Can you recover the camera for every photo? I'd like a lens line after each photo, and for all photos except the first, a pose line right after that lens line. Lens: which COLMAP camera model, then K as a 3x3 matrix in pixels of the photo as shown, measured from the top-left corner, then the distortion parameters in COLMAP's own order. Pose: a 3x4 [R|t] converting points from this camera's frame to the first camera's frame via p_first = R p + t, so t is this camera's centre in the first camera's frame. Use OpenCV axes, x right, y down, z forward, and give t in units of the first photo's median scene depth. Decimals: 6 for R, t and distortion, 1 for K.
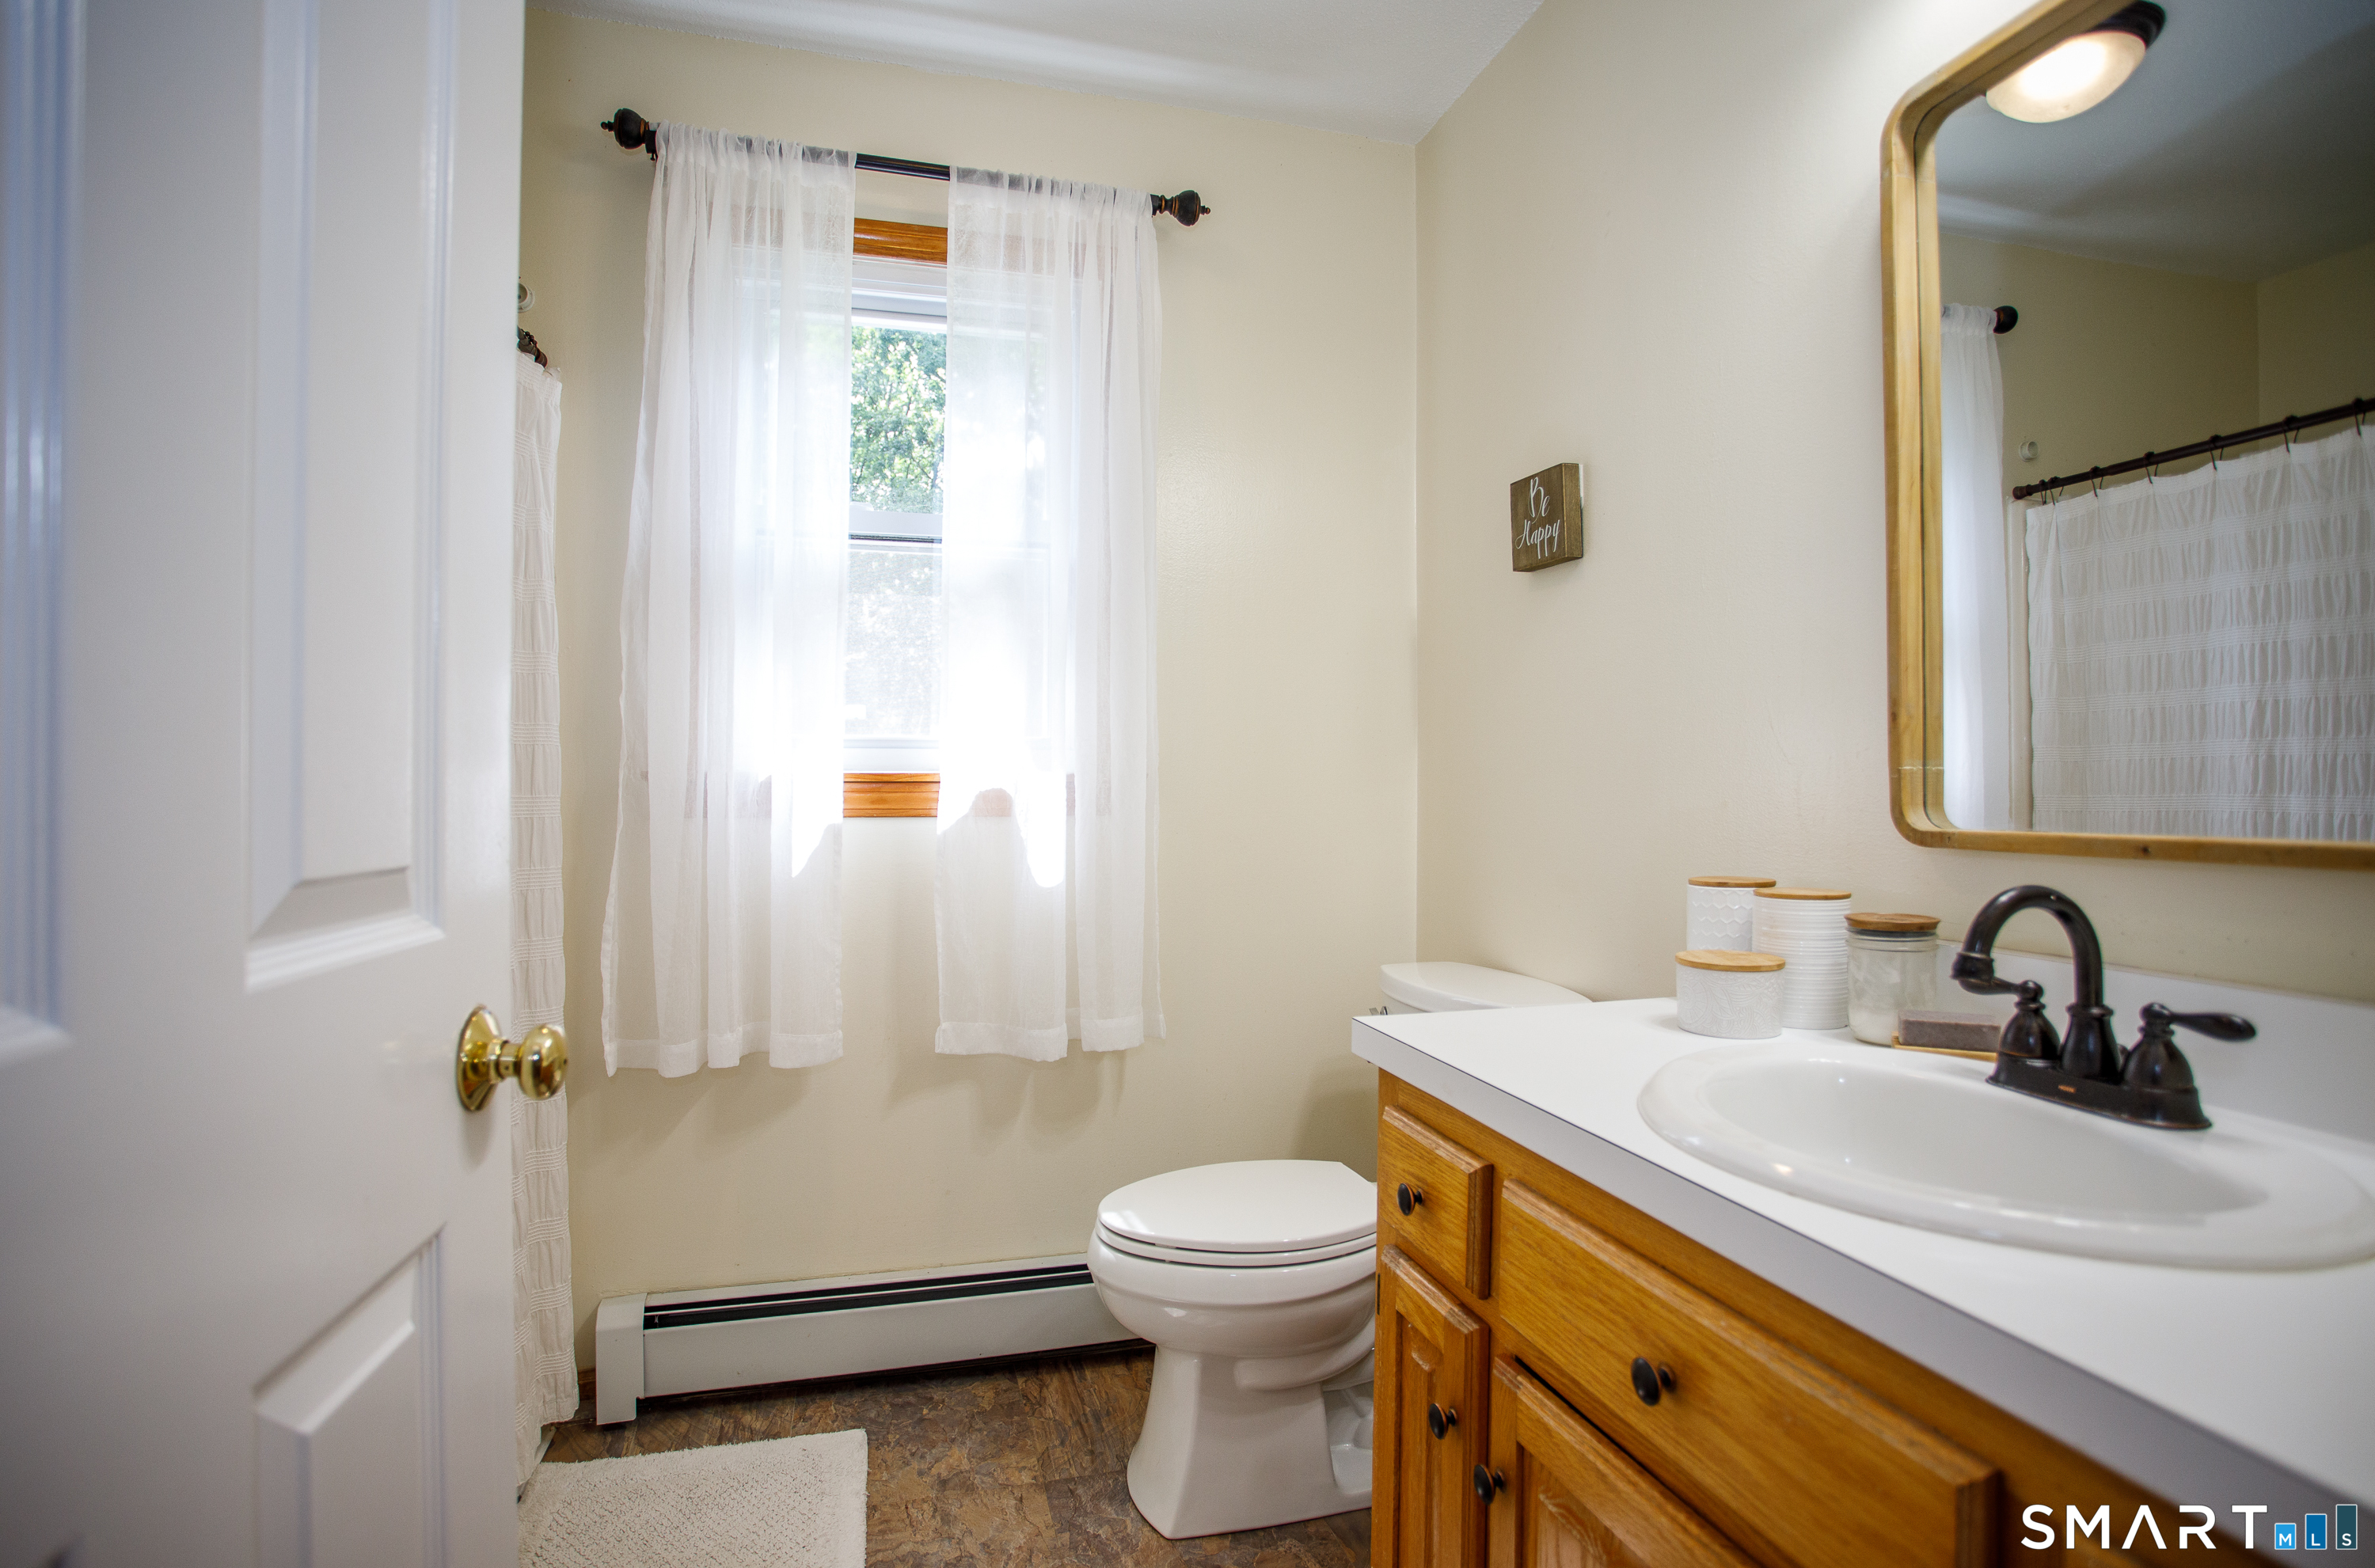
lens RADIAL K [[1174.2, 0, 1181.3], [0, 1174.2, 788.8], [0, 0, 1]] dist [-0.081853, 0.042555]
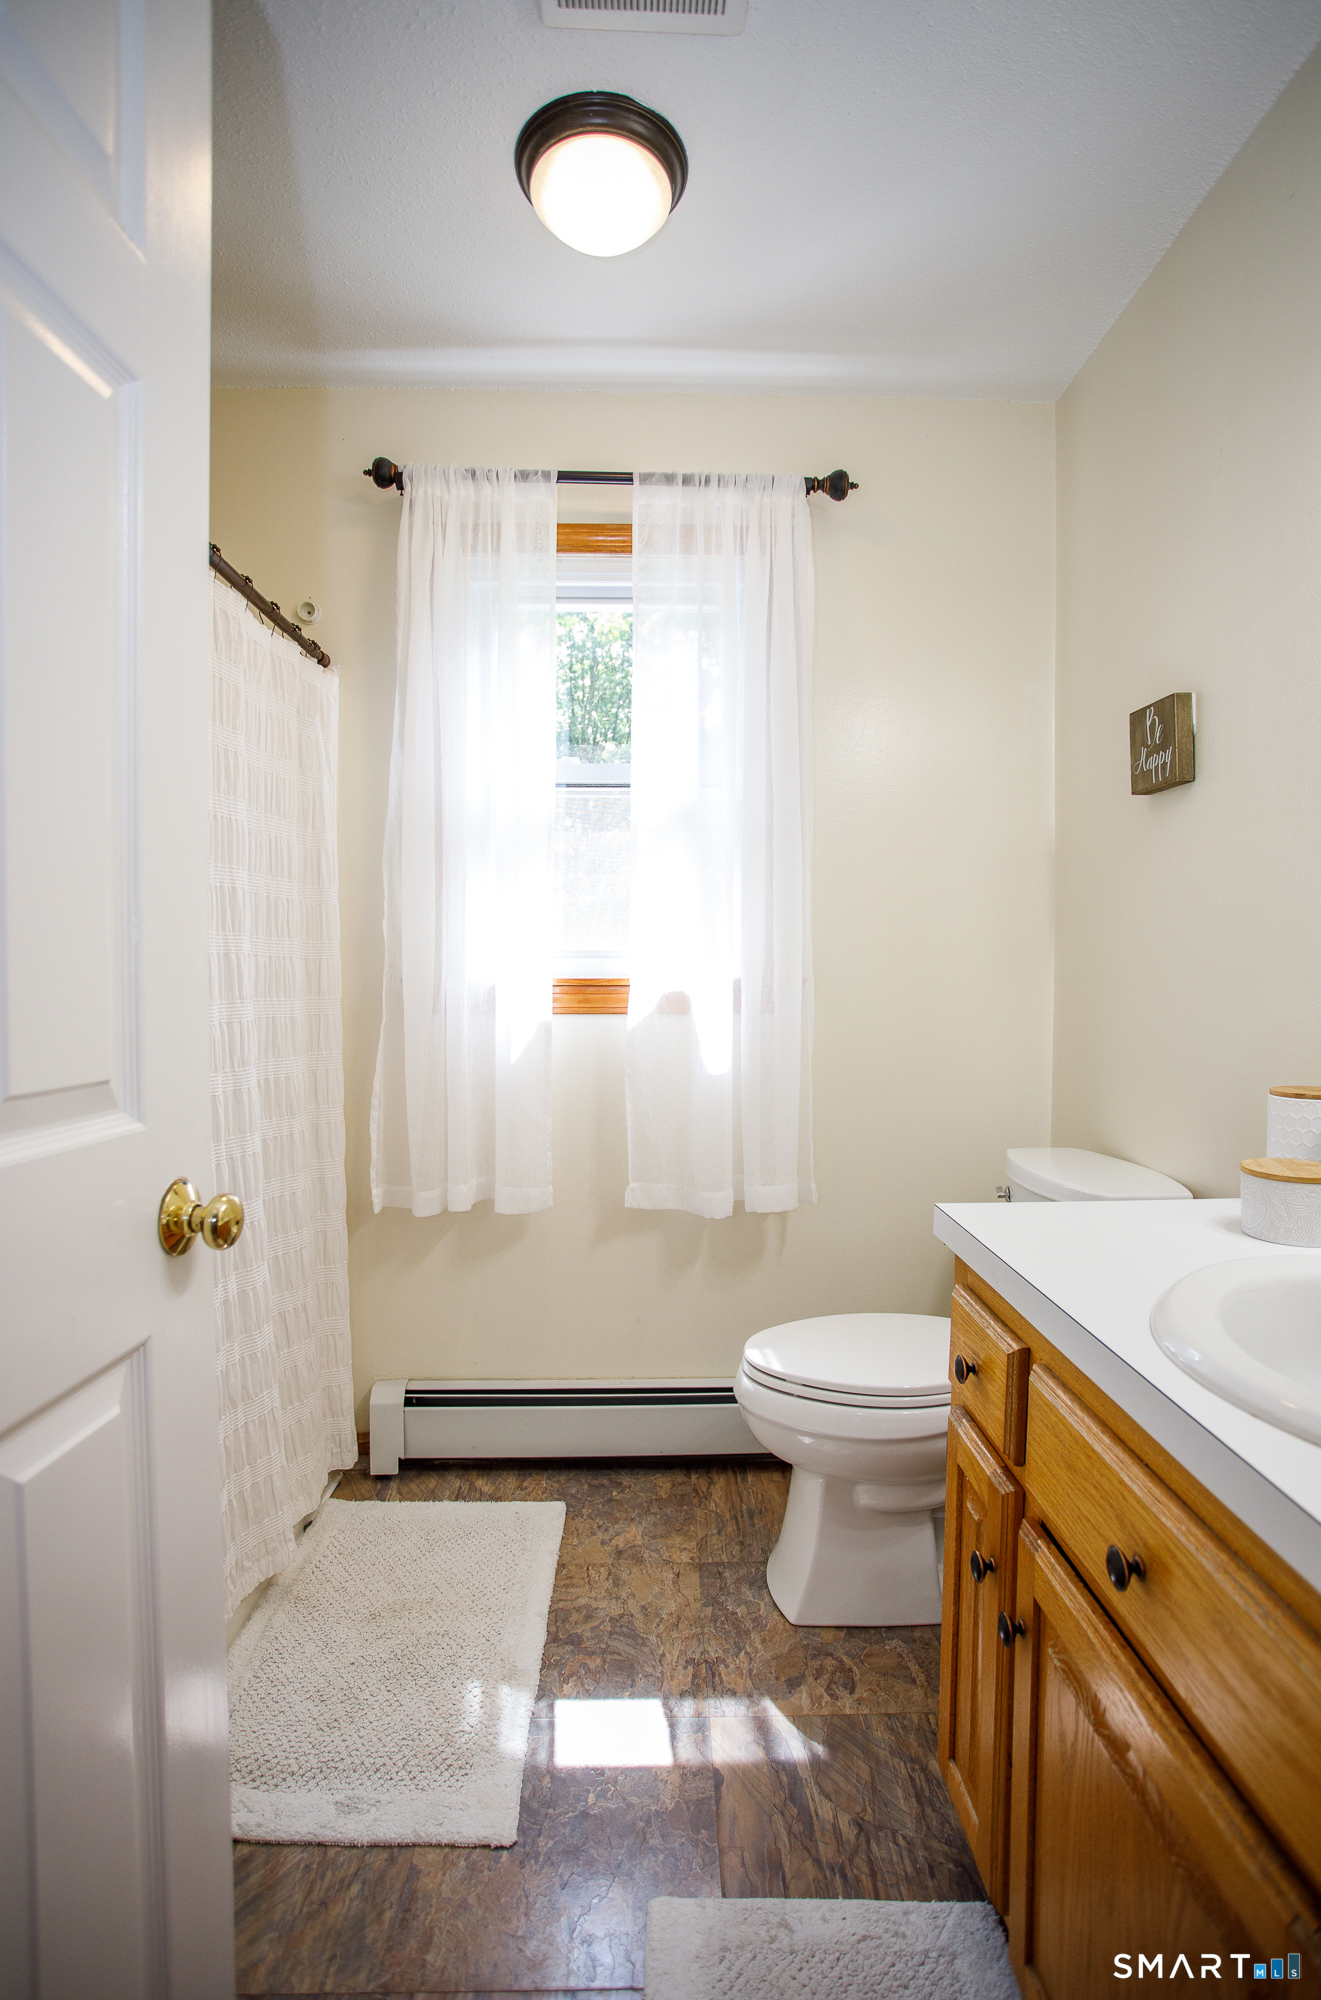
lens RADIAL K [[988.9, 0, 689.5], [0, 988.9, 1003.8], [0, 0, 1]] dist [-0.081853, 0.042555]
pose [[0.971547, 0.007677, -0.236722, 0.104813], [0.000287, 0.999436, 0.033589, -0.023650], [0.236846, -0.032702, 0.970997, 0.015812]]
